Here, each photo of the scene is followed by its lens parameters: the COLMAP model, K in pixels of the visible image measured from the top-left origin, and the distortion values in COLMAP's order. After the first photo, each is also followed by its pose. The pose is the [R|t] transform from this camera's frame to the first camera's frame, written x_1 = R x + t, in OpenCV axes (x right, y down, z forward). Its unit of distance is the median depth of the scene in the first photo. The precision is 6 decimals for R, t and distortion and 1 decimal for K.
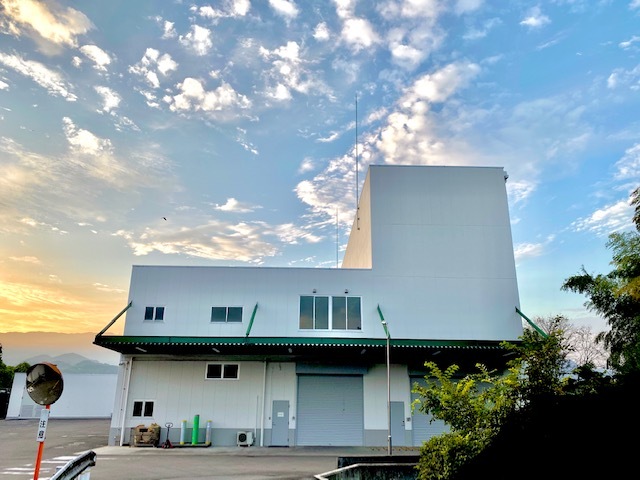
lens RADIAL K [[480.5, 0, 320.0], [0, 480.5, 240.0], [0, 0, 1]] dist [0.021758, -0.000201]
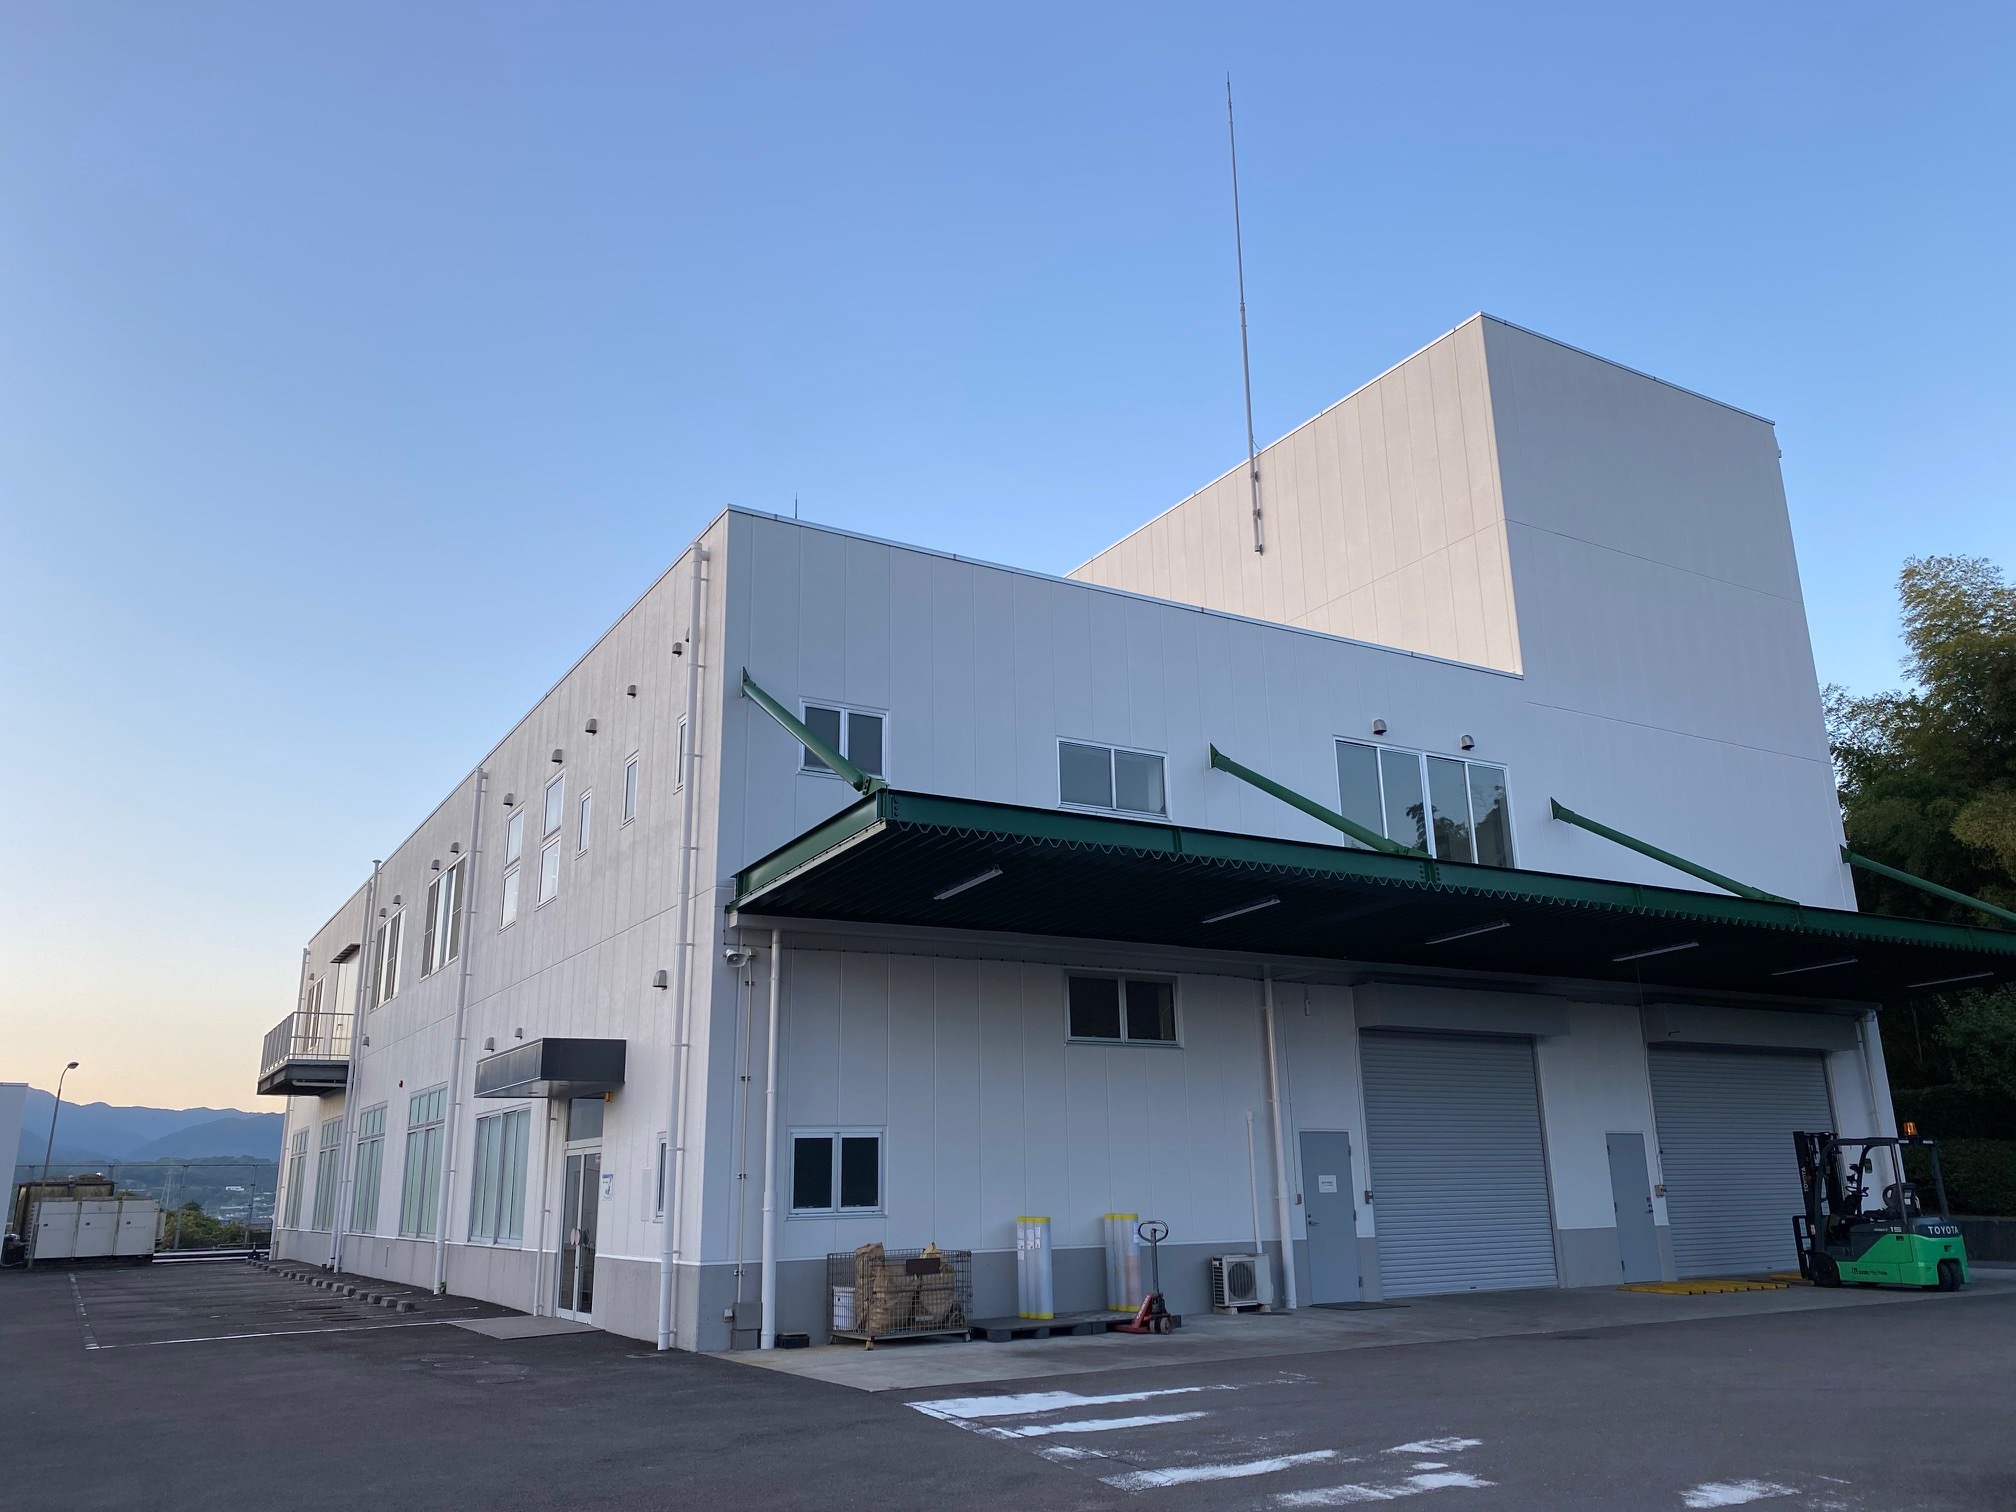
lens RADIAL K [[1513.6, 0, 1008.0], [0, 1513.6, 756.0], [0, 0, 1]] dist [0.021758, -0.000201]
pose [[0.878391, 0.107481, 0.465700, -0.626399], [-0.131045, 0.991205, 0.018409, 0.145349], [-0.459626, -0.077198, 0.884751, 0.386313]]
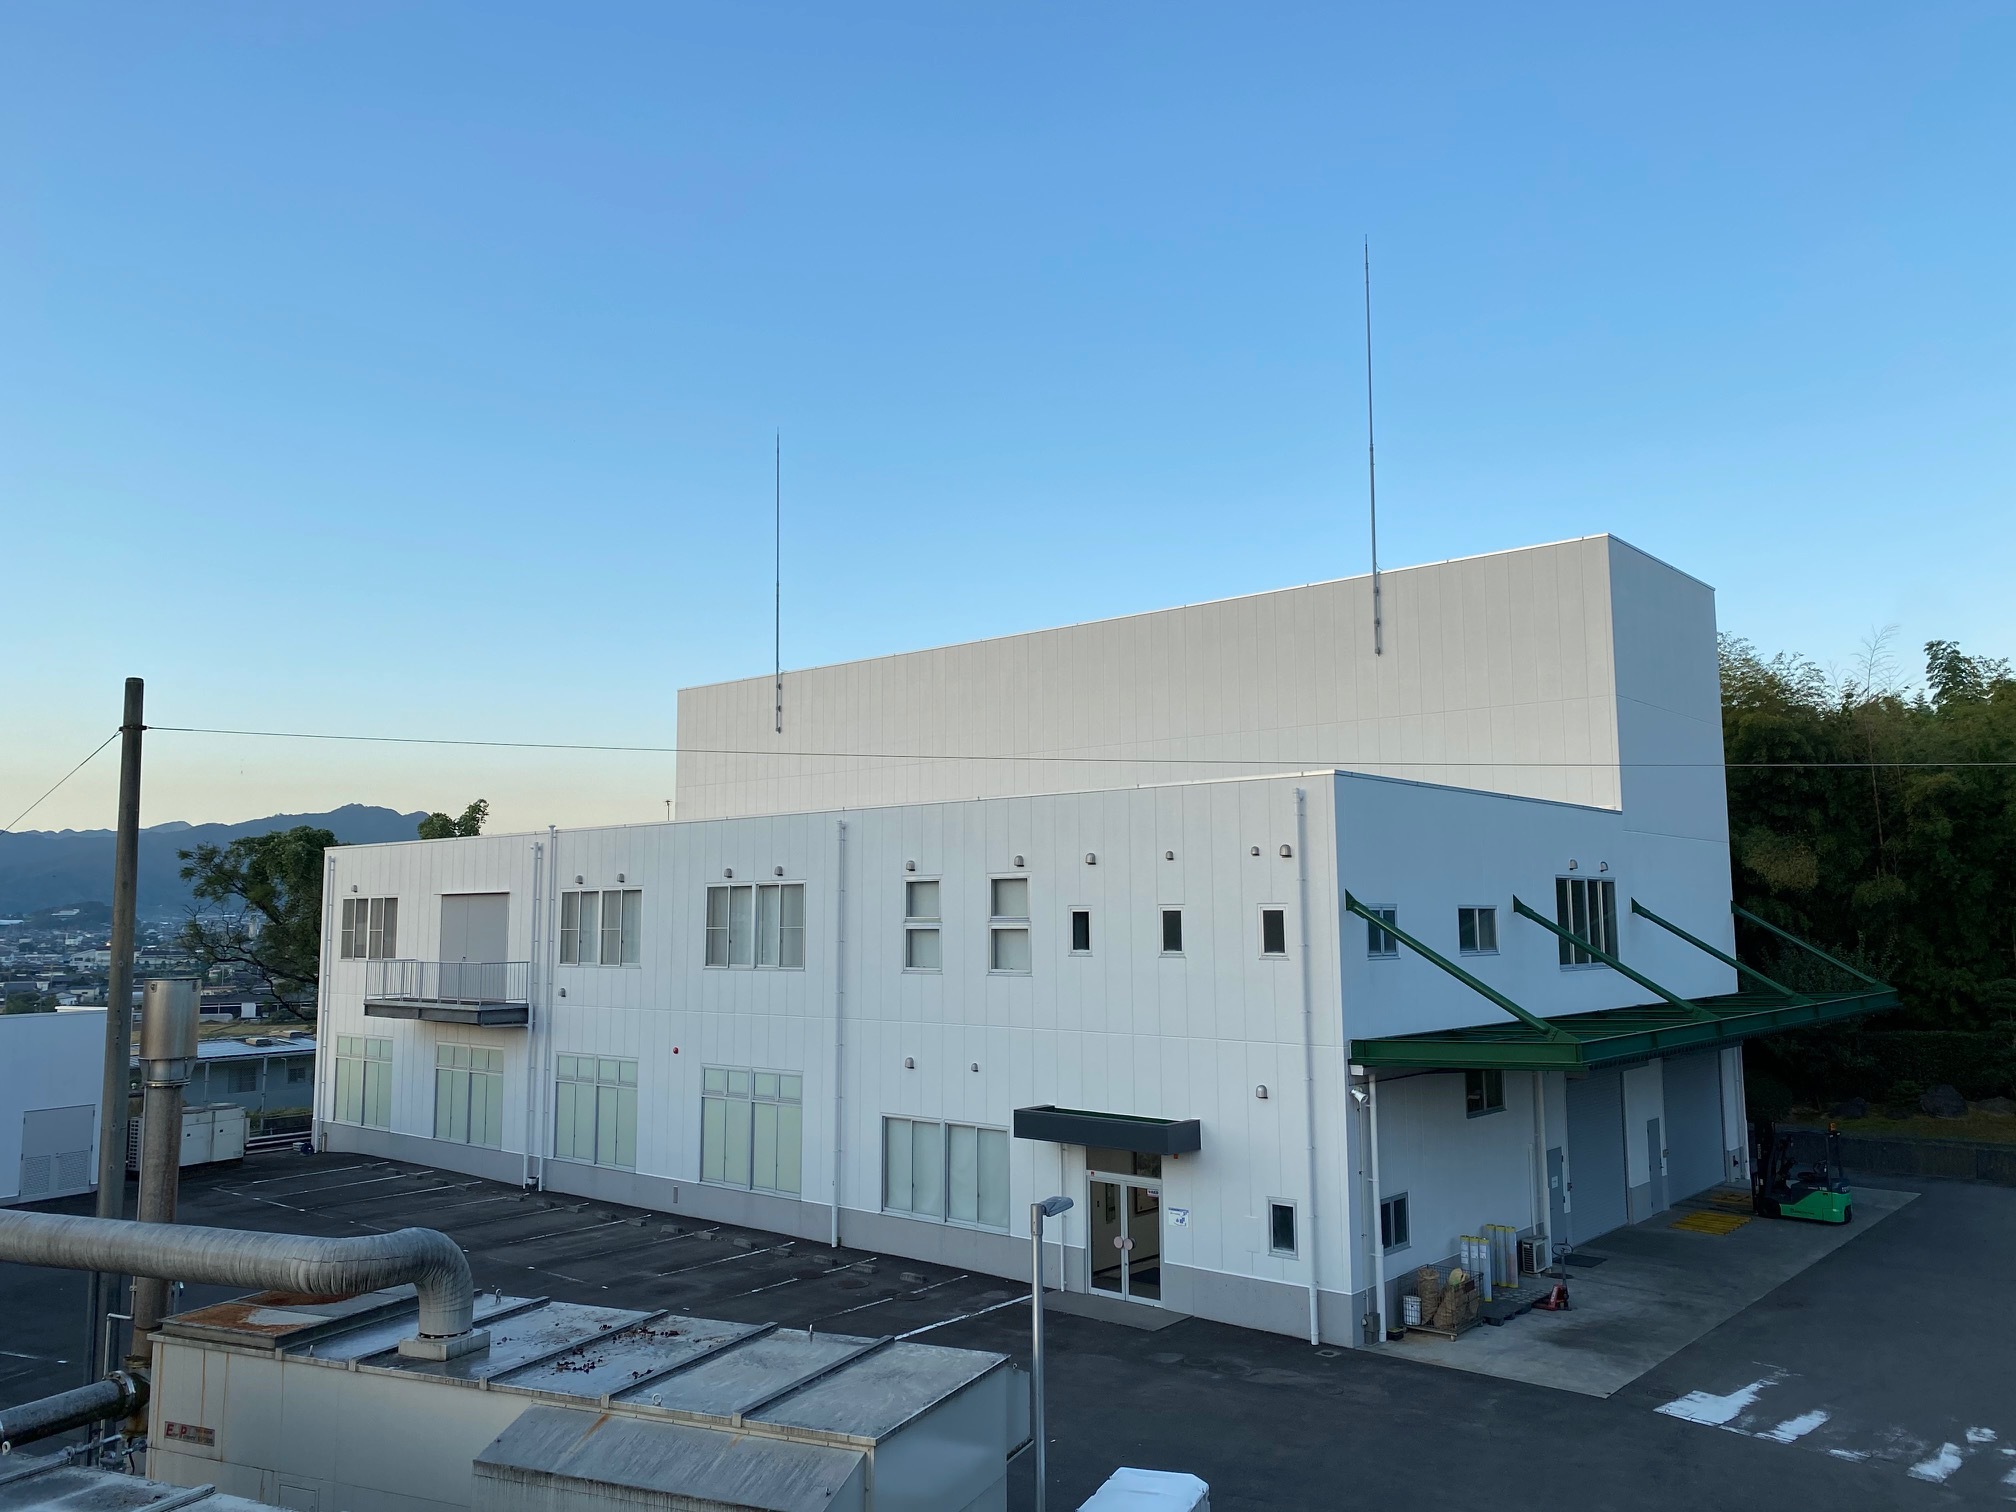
lens RADIAL K [[1513.6, 0, 1008.0], [0, 1513.6, 756.0], [0, 0, 1]] dist [0.021758, -0.000201]
pose [[0.681921, 0.067976, 0.728261, -1.314984], [-0.227104, 0.966139, 0.122473, -0.025543], [-0.695276, -0.248908, 0.674268, 0.559415]]
